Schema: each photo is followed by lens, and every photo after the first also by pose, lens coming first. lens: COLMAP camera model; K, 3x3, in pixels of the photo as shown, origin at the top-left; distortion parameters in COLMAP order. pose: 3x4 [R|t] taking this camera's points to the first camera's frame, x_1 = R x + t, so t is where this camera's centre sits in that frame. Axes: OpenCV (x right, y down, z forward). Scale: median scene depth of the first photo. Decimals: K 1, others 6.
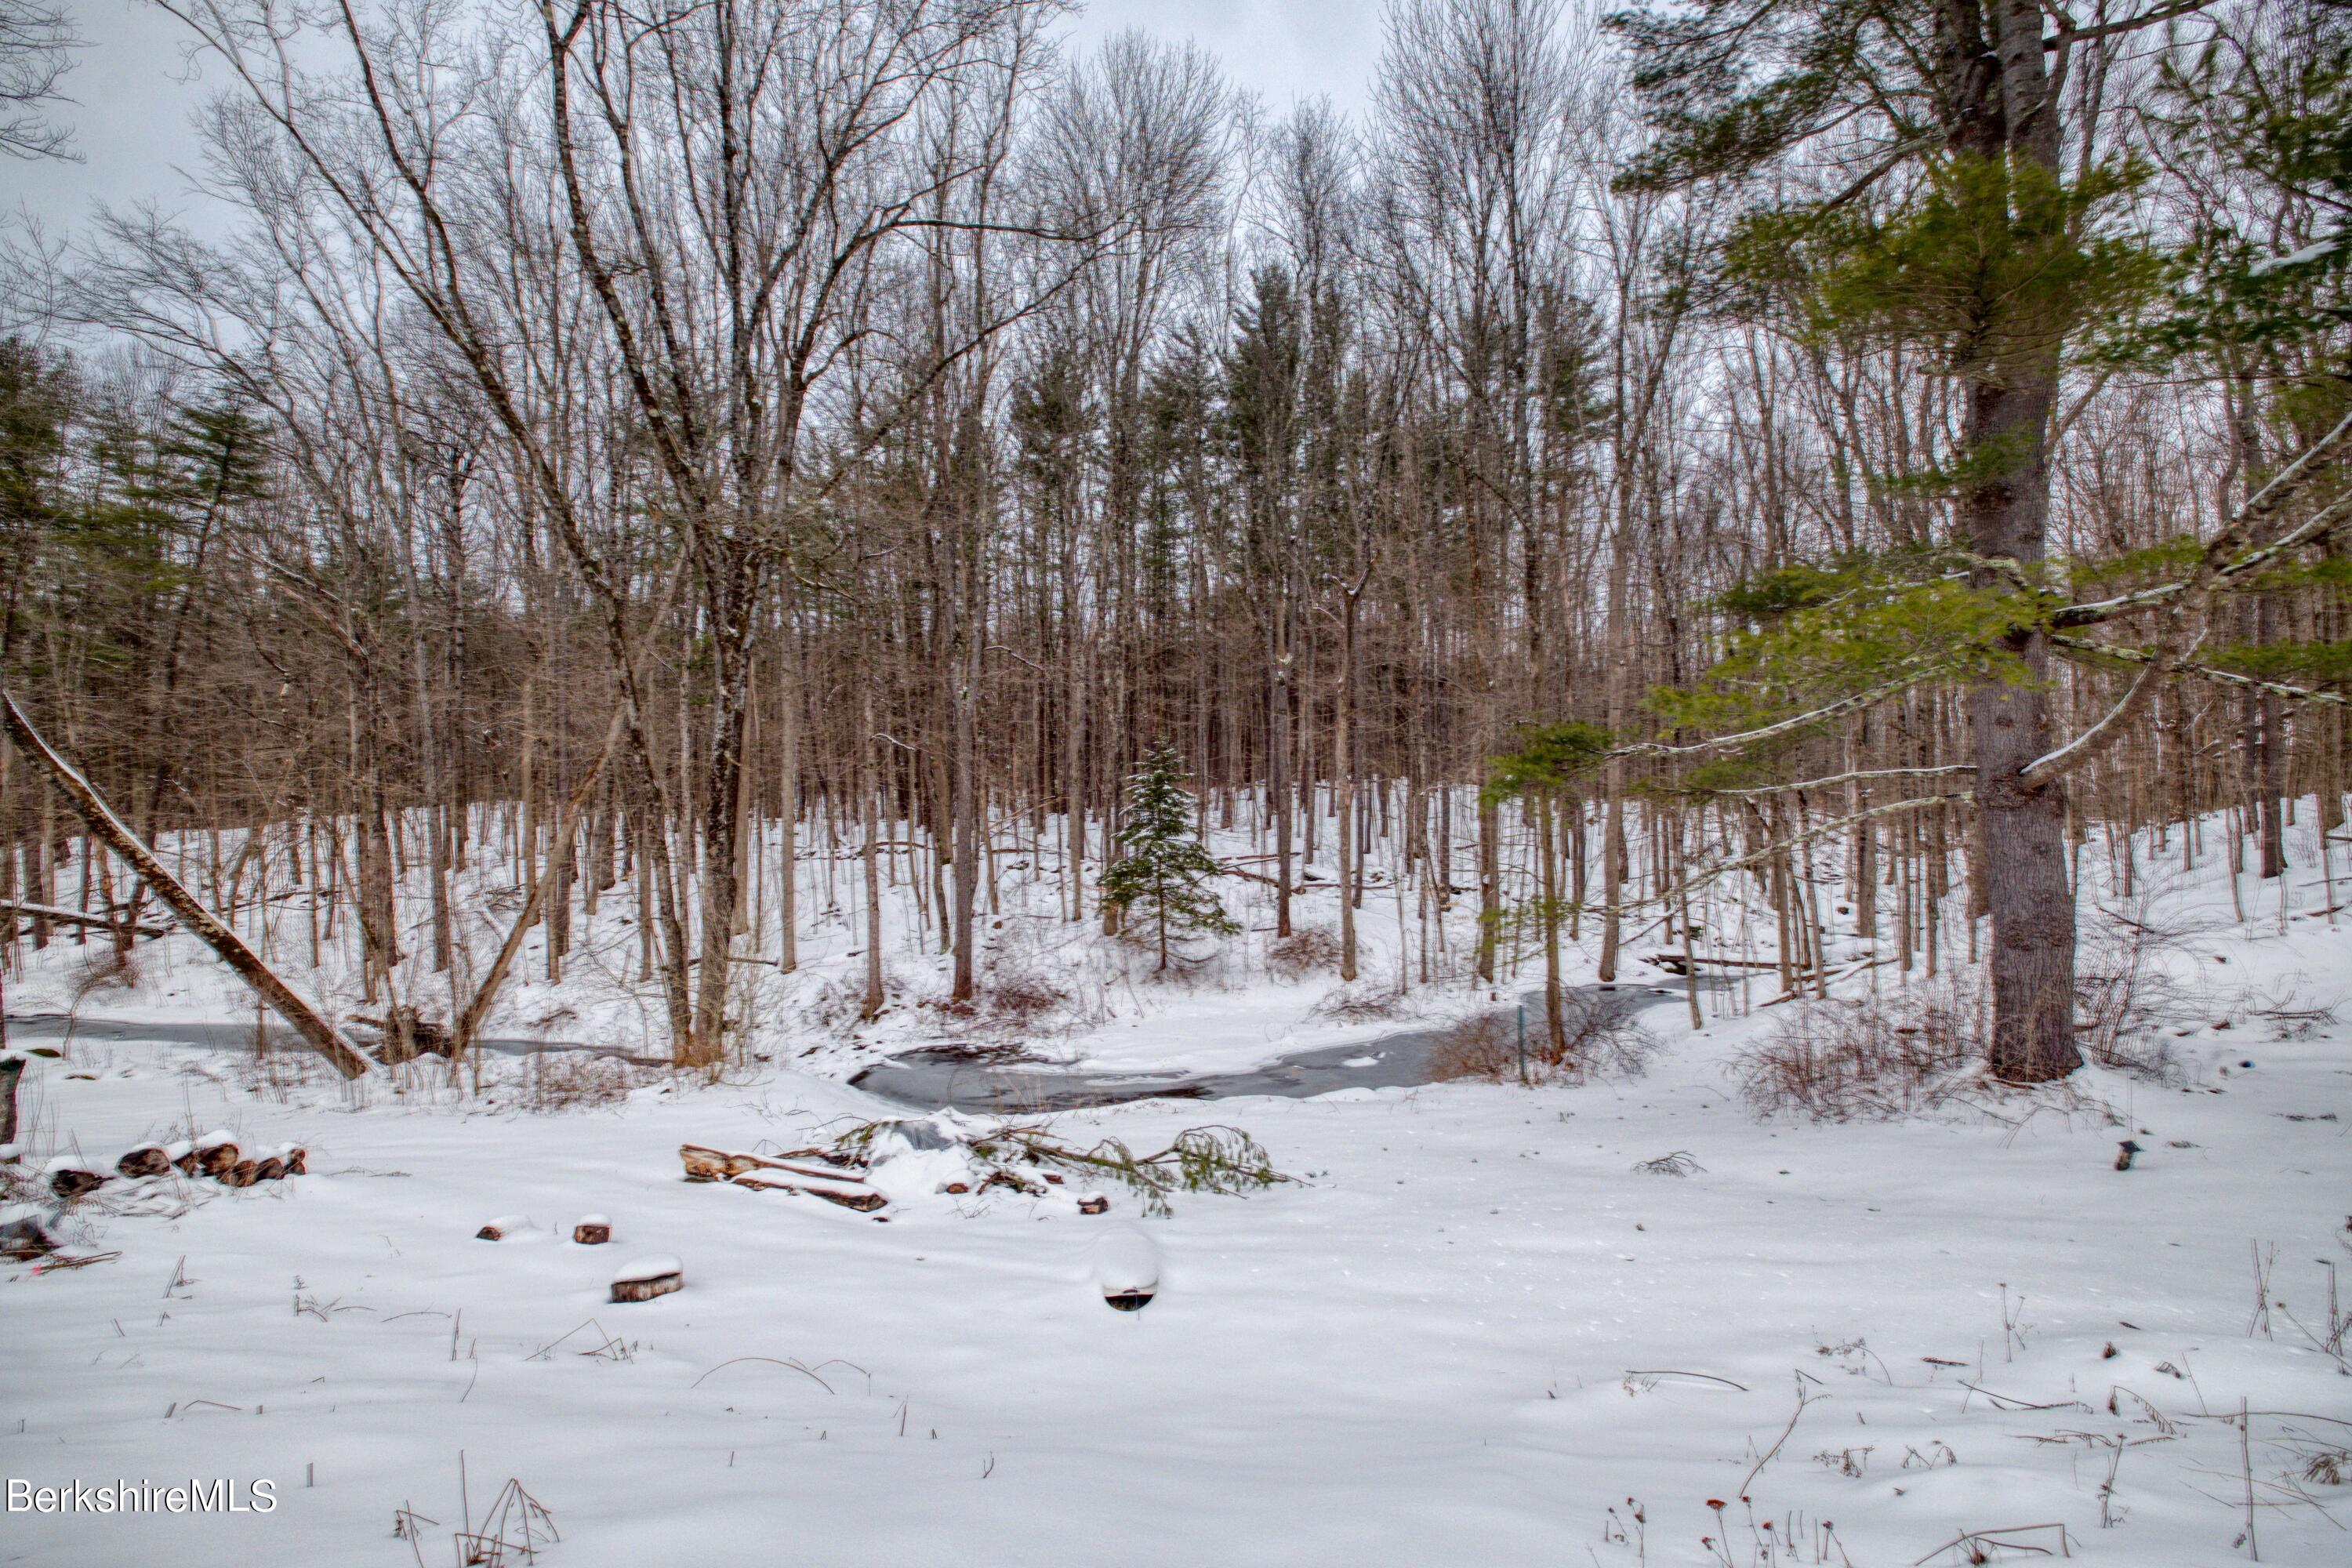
lens RADIAL K [[1040.1, 0, 1178.7], [0, 1040.1, 803.7], [0, 0, 1]] dist [-0.026581, -0.006753]
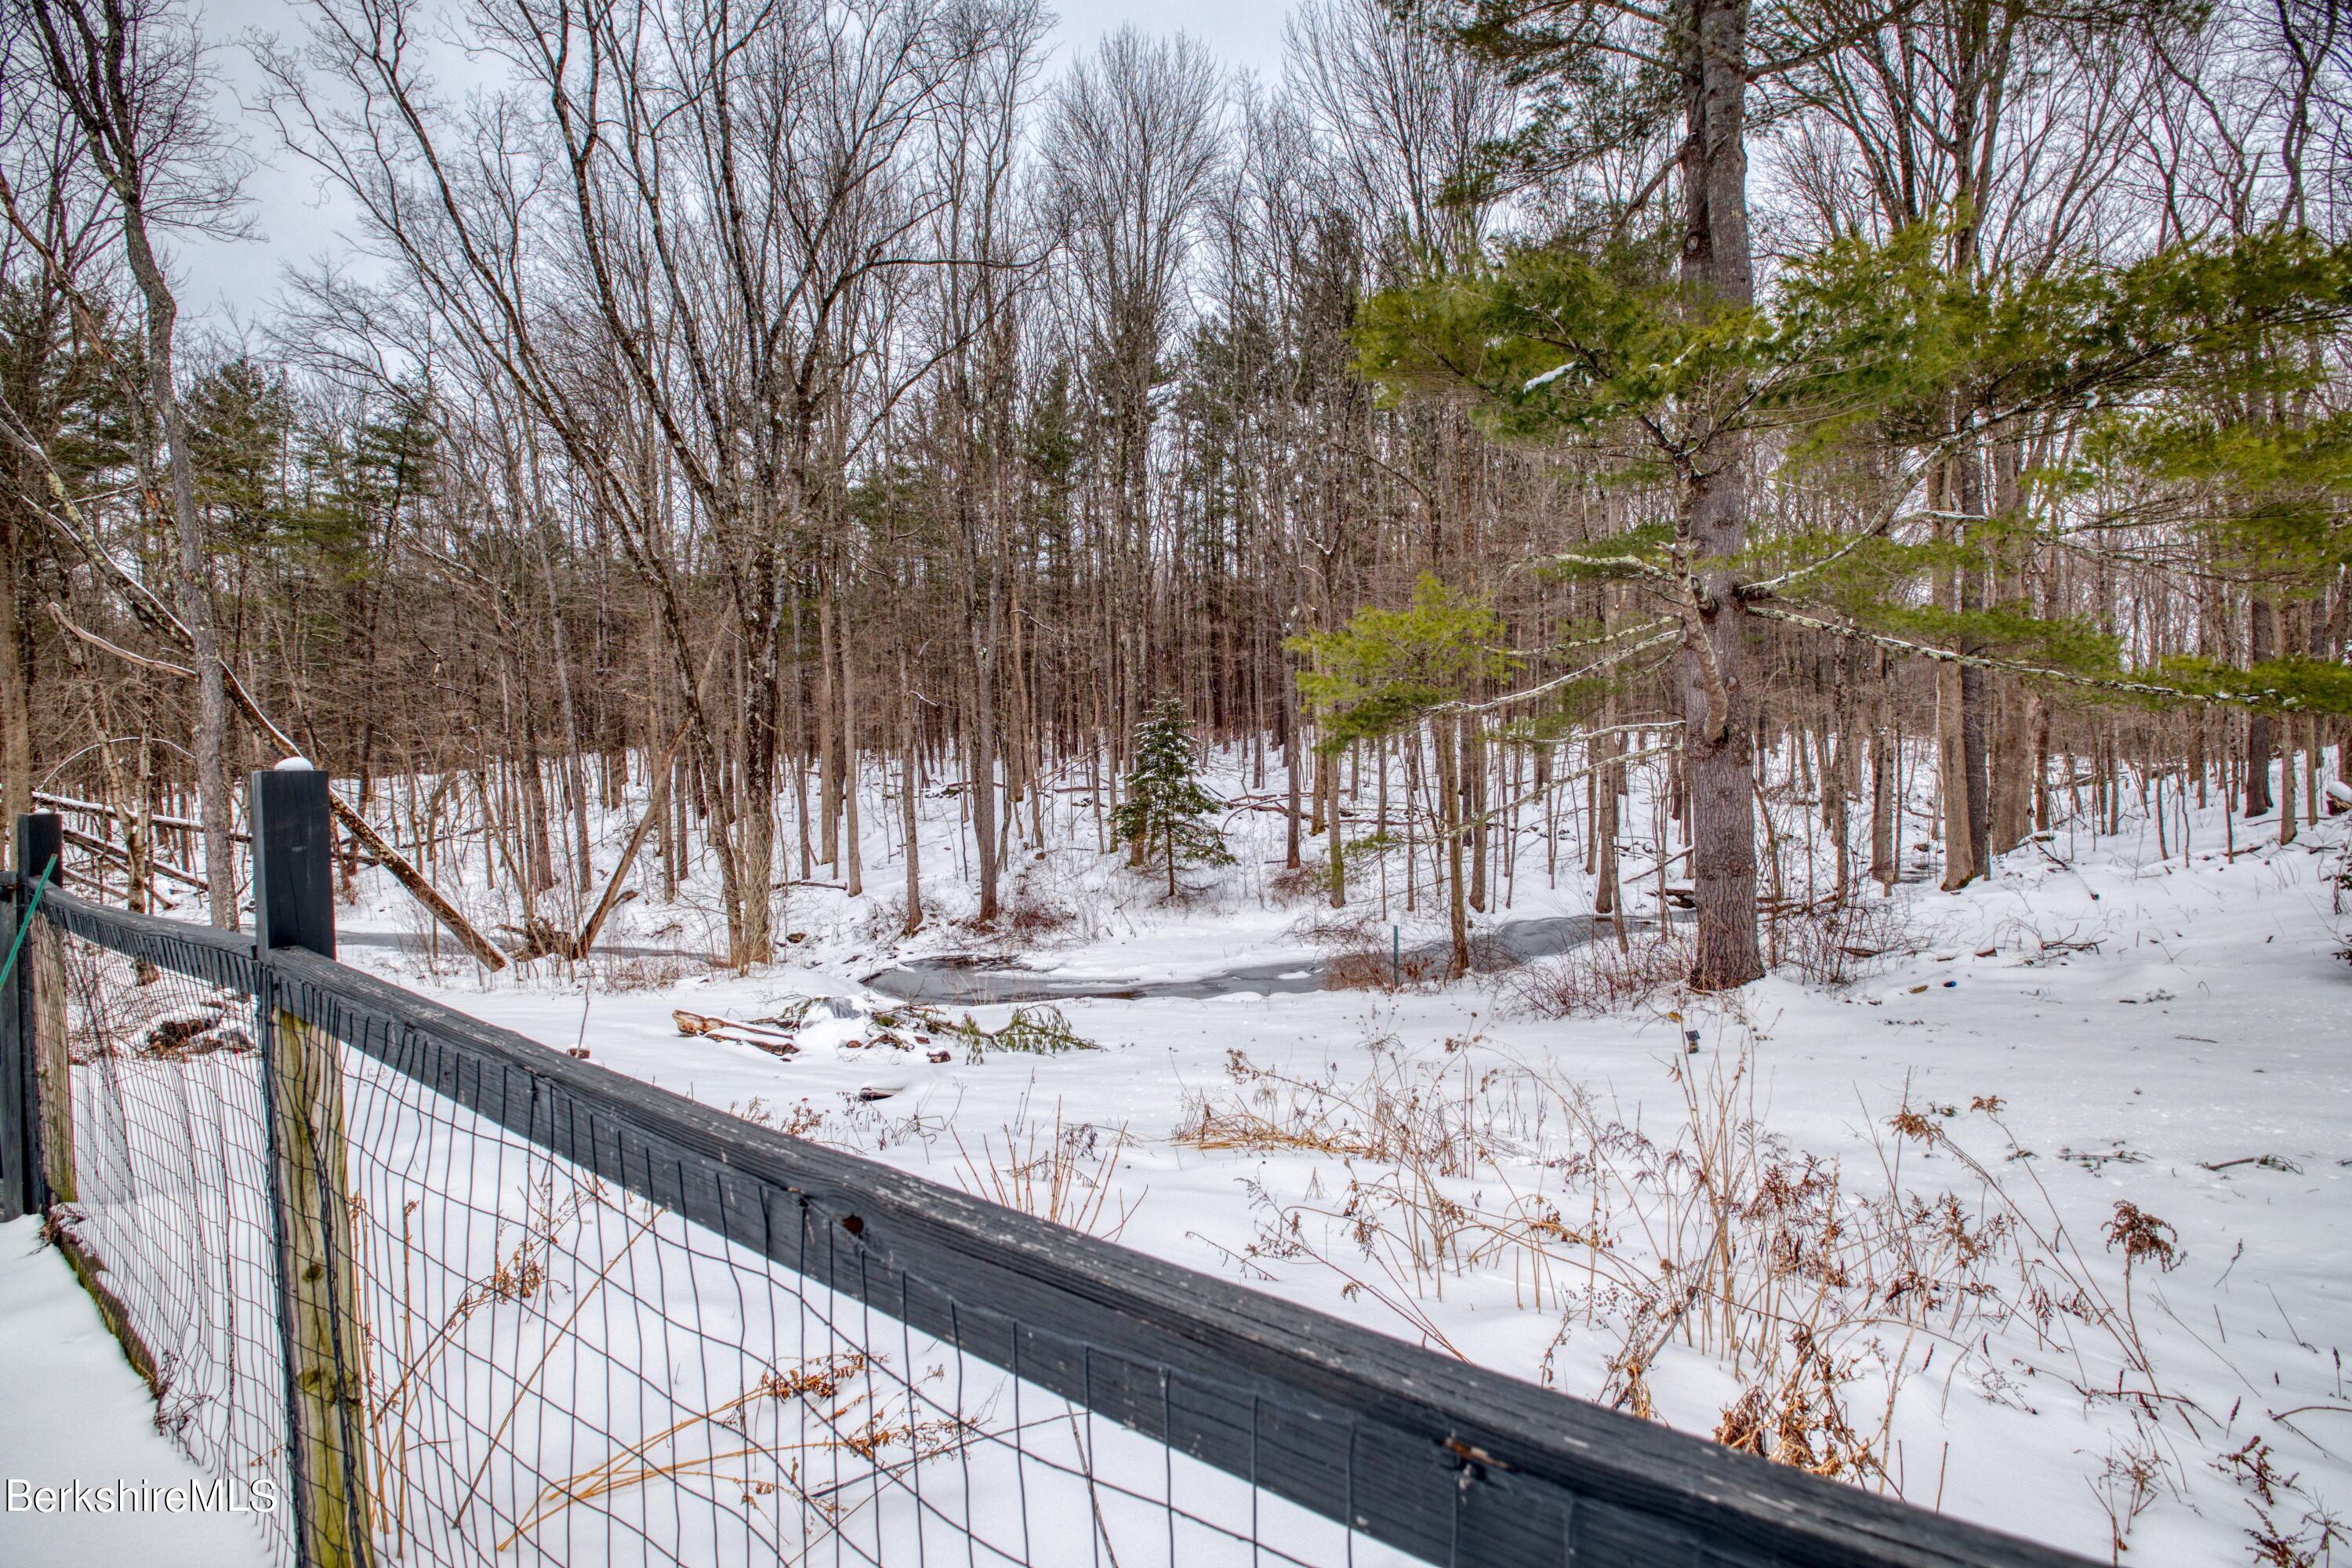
lens RADIAL K [[1040.1, 0, 1178.7], [0, 1040.1, 803.7], [0, 0, 1]] dist [-0.026581, -0.006753]
pose [[0.990096, -0.001747, -0.140379, 0.180039], [0.010551, 0.998020, 0.062000, -0.010985], [0.139993, -0.062867, 0.988155, -0.120218]]
